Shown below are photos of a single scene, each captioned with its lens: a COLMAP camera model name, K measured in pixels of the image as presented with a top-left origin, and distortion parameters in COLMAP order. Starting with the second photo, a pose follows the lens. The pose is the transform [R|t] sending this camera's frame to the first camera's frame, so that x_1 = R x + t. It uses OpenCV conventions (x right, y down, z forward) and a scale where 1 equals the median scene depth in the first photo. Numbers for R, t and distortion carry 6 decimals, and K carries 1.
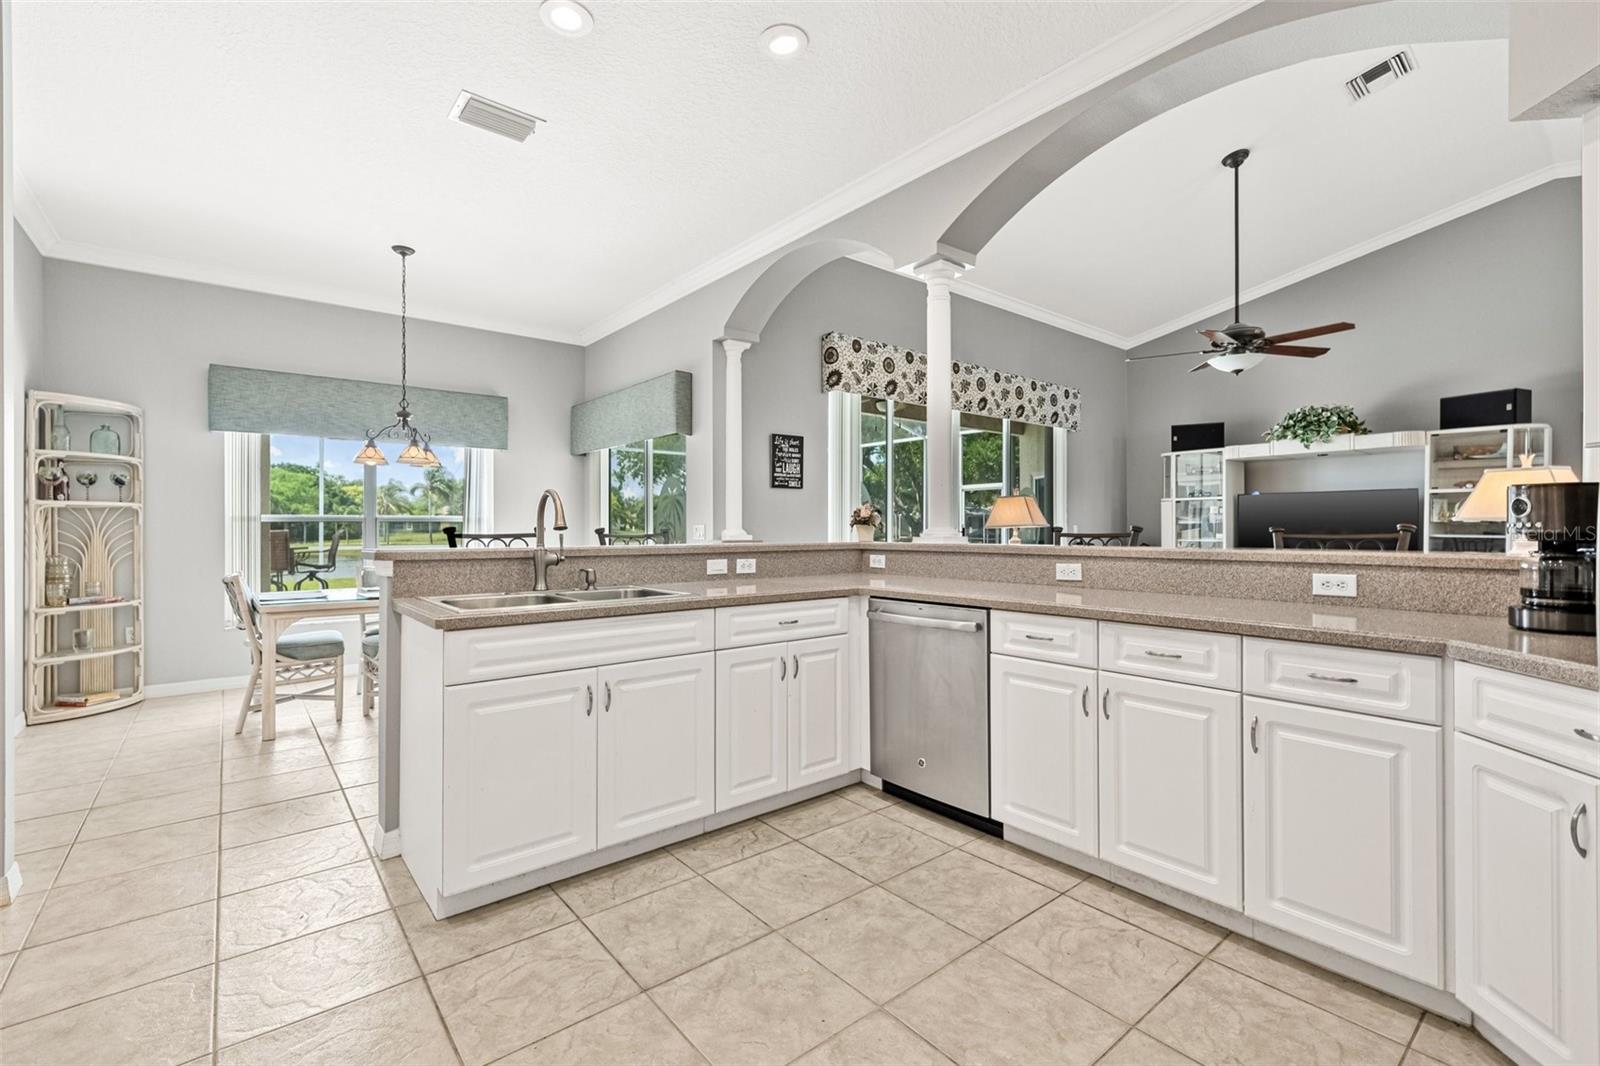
lens RADIAL K [[695.8, 0, 794.0], [0, 695.8, 526.0], [0, 0, 1]] dist [0.007904, -0.000446]
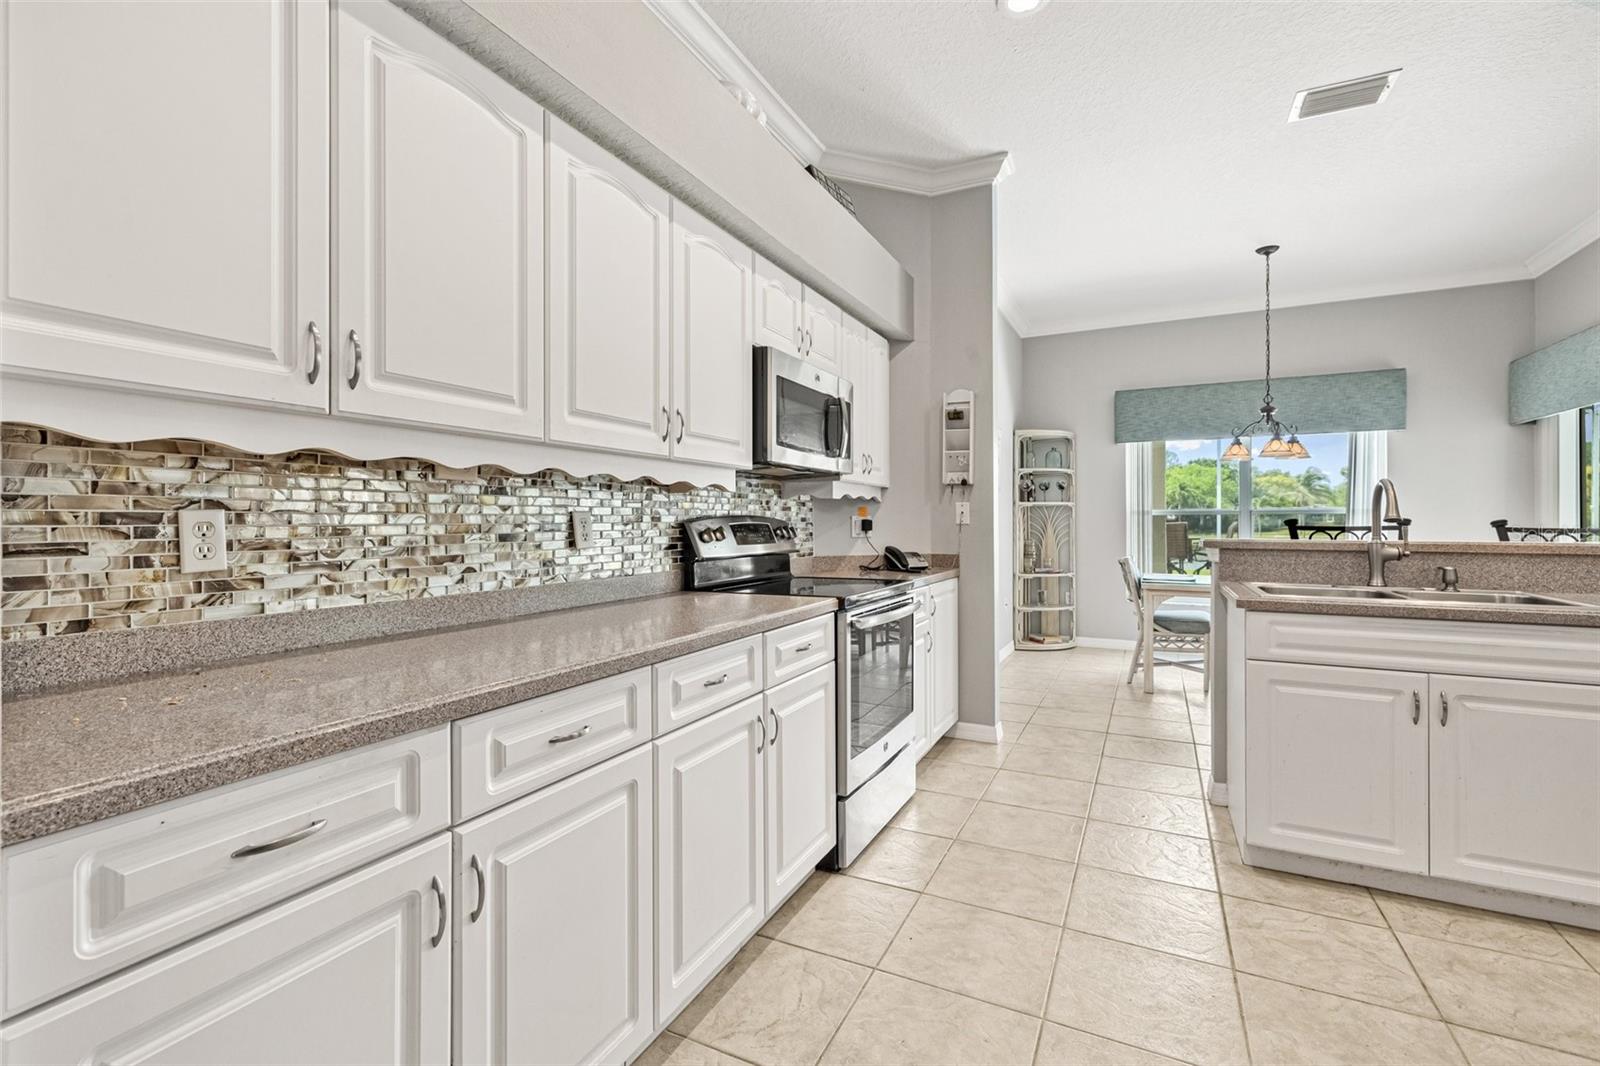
lens RADIAL K [[709.4, 0, 788.5], [0, 709.4, 519.3], [0, 0, 1]] dist [0.002790, 0.000077]
pose [[0.400774, -0.001949, -0.916175, 0.117542], [0.003275, 0.999994, -0.000695, -0.000097], [0.916171, -0.002722, 0.400778, -0.066458]]
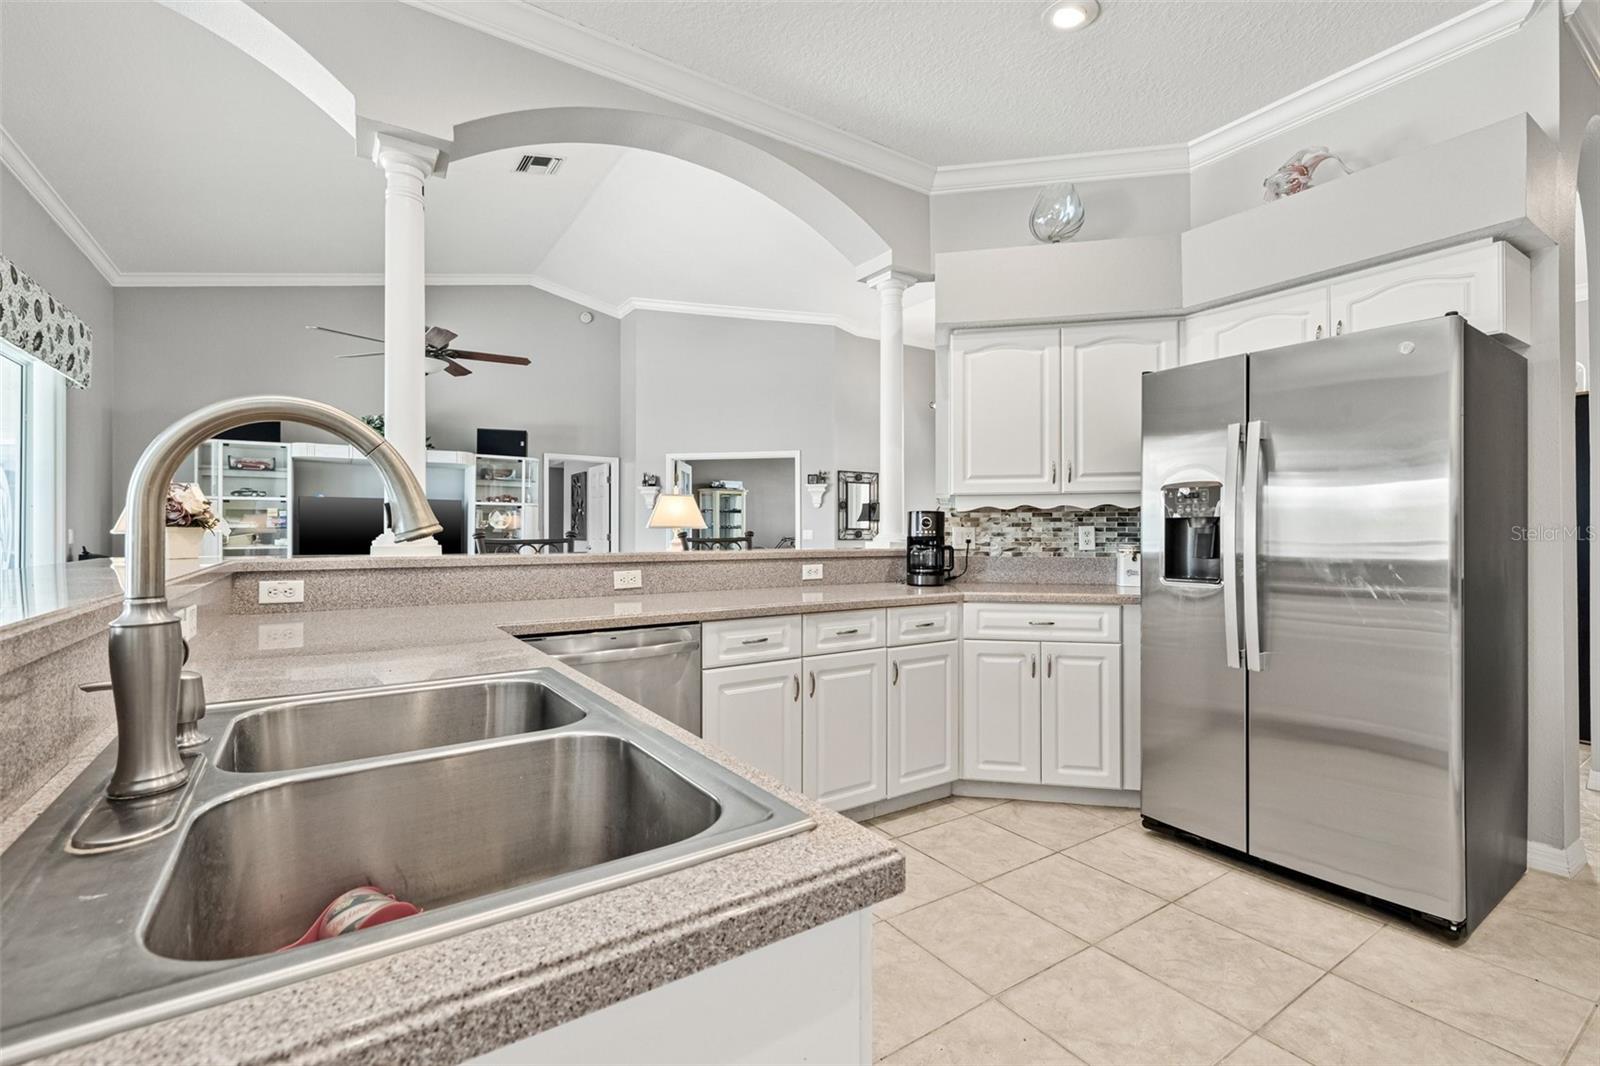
lens RADIAL K [[702.1, 0, 799.5], [0, 702.1, 524.6], [0, 0, 1]] dist [0.001577, -0.000146]
pose [[0.094572, 0.011631, 0.995450, -0.299824], [-0.002735, 0.999931, -0.011424, 0.000593], [-0.995514, -0.001642, 0.094597, 0.375993]]
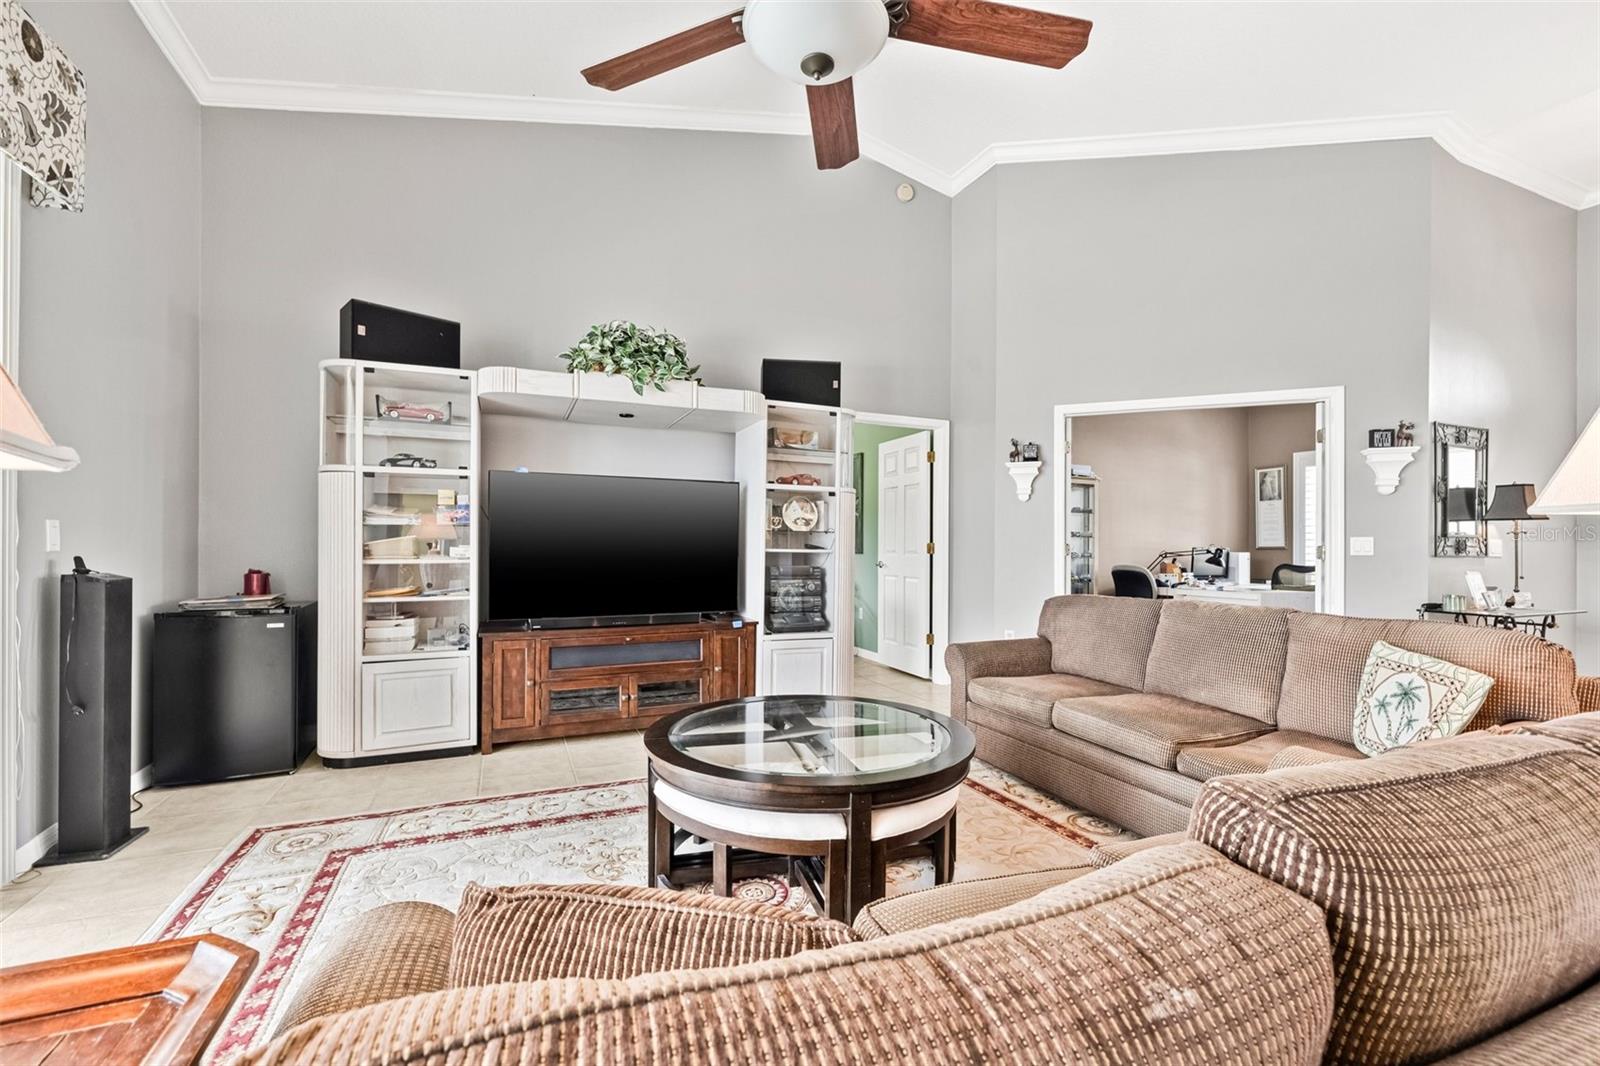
lens RADIAL K [[672.9, 0, 787.9], [0, 672.9, 544.7], [0, 0, 1]] dist [-0.002381, -0.000375]
pose [[0.279606, 0.003640, 0.960108, 0.319326], [-0.009914, 0.999950, -0.000904, 0.010551], [-0.960064, -0.009266, 0.279628, 0.924136]]
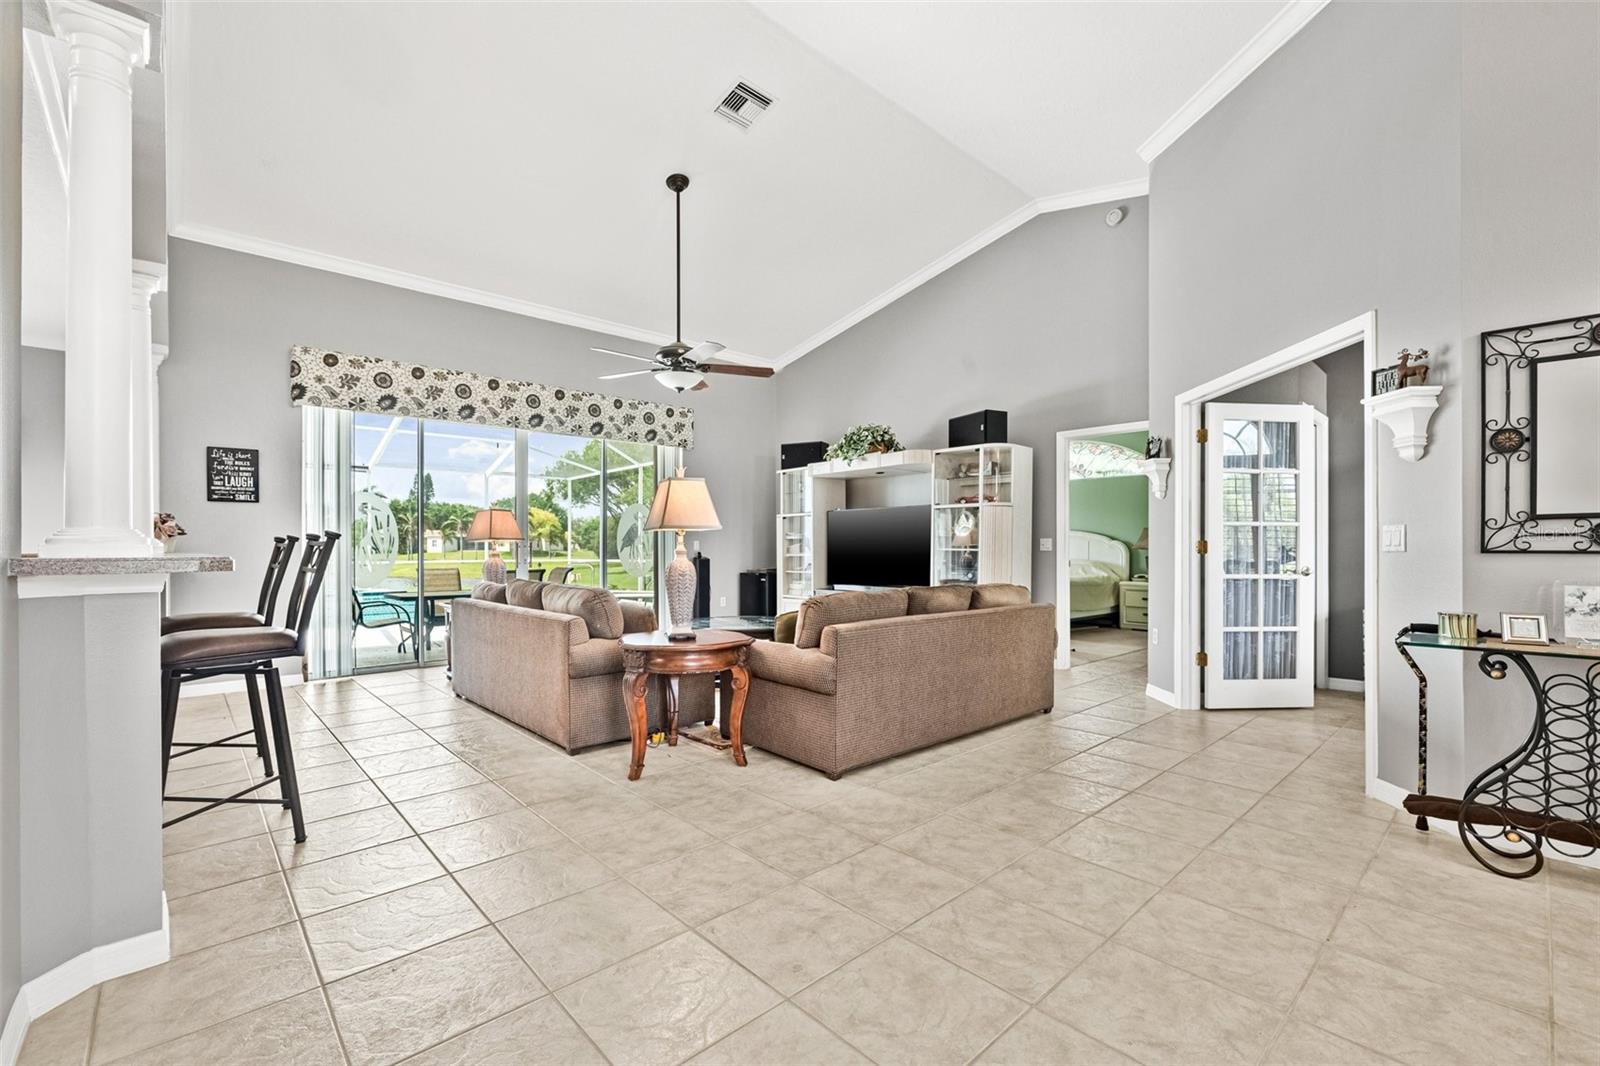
lens RADIAL K [[672.9, 0, 787.9], [0, 672.9, 544.7], [0, 0, 1]] dist [-0.002381, -0.000375]
pose [[0.998570, -0.001451, 0.053441, 0.741768], [0.001574, 0.999996, -0.002271, 0.010849], [-0.053437, 0.002352, 0.998568, 0.000572]]
